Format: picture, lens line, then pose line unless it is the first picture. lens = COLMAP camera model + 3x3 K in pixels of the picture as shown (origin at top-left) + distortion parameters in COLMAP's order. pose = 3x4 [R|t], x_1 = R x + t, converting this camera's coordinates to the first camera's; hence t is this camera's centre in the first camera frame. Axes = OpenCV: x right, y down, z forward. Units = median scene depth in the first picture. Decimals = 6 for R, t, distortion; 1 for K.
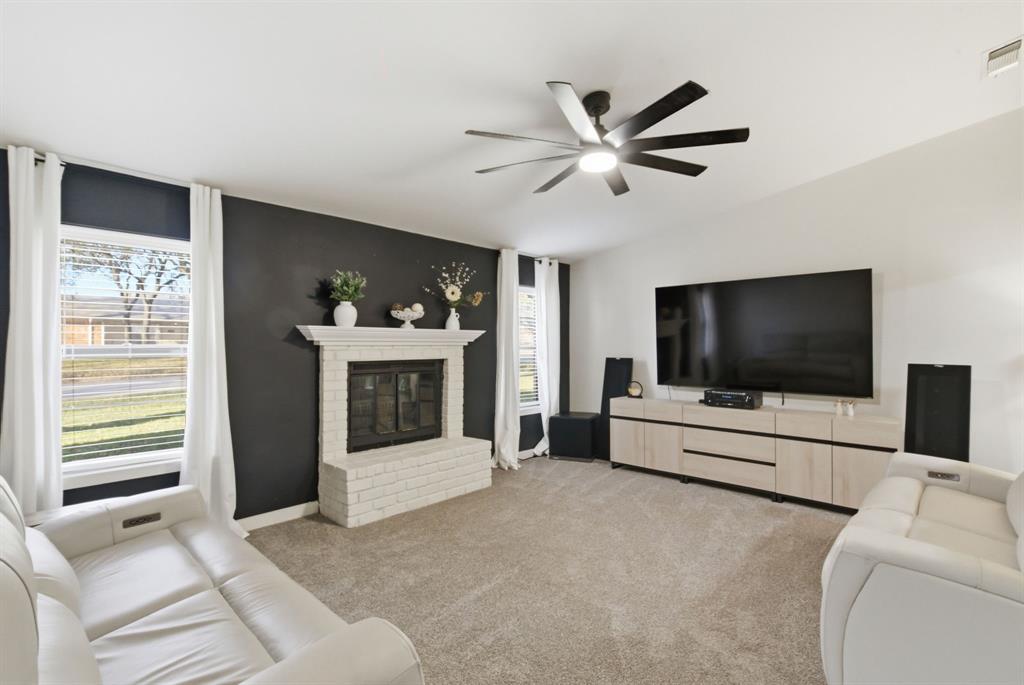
lens RADIAL K [[469.8, 0, 508.9], [0, 469.8, 343.5], [0, 0, 1]] dist [-0.001673, 0.000434]
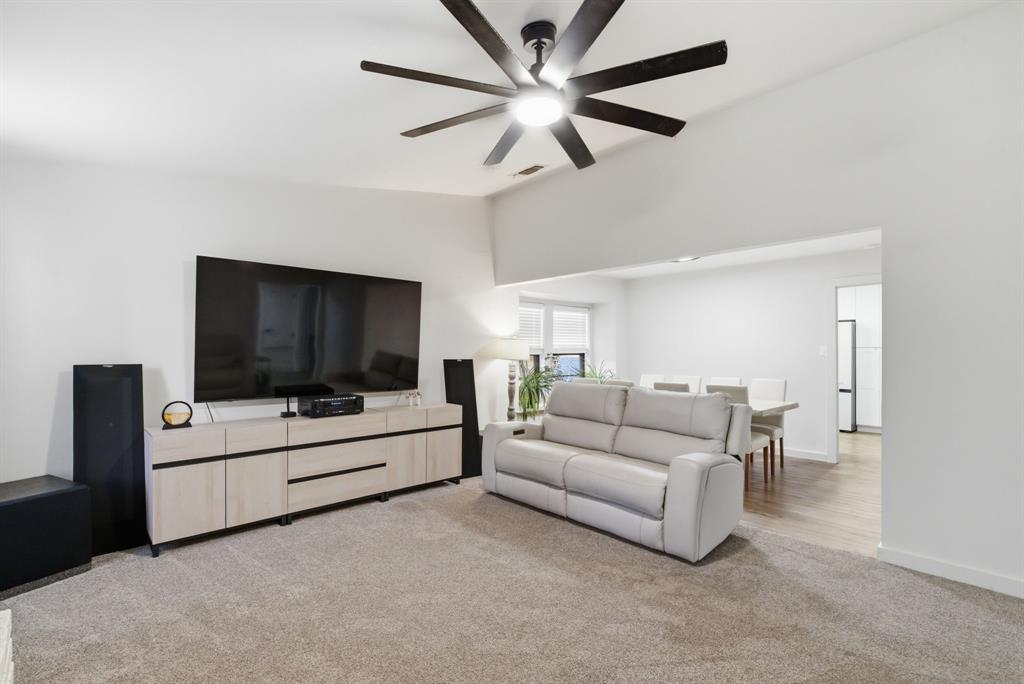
lens RADIAL K [[469.8, 0, 508.7], [0, 469.8, 346.7], [0, 0, 1]] dist [-0.001673, 0.000434]
pose [[0.061248, 0.003176, 0.998118, -0.390371], [-0.008903, 0.999957, -0.002636, 0.007478], [-0.998083, -0.008725, 0.061274, 0.635549]]
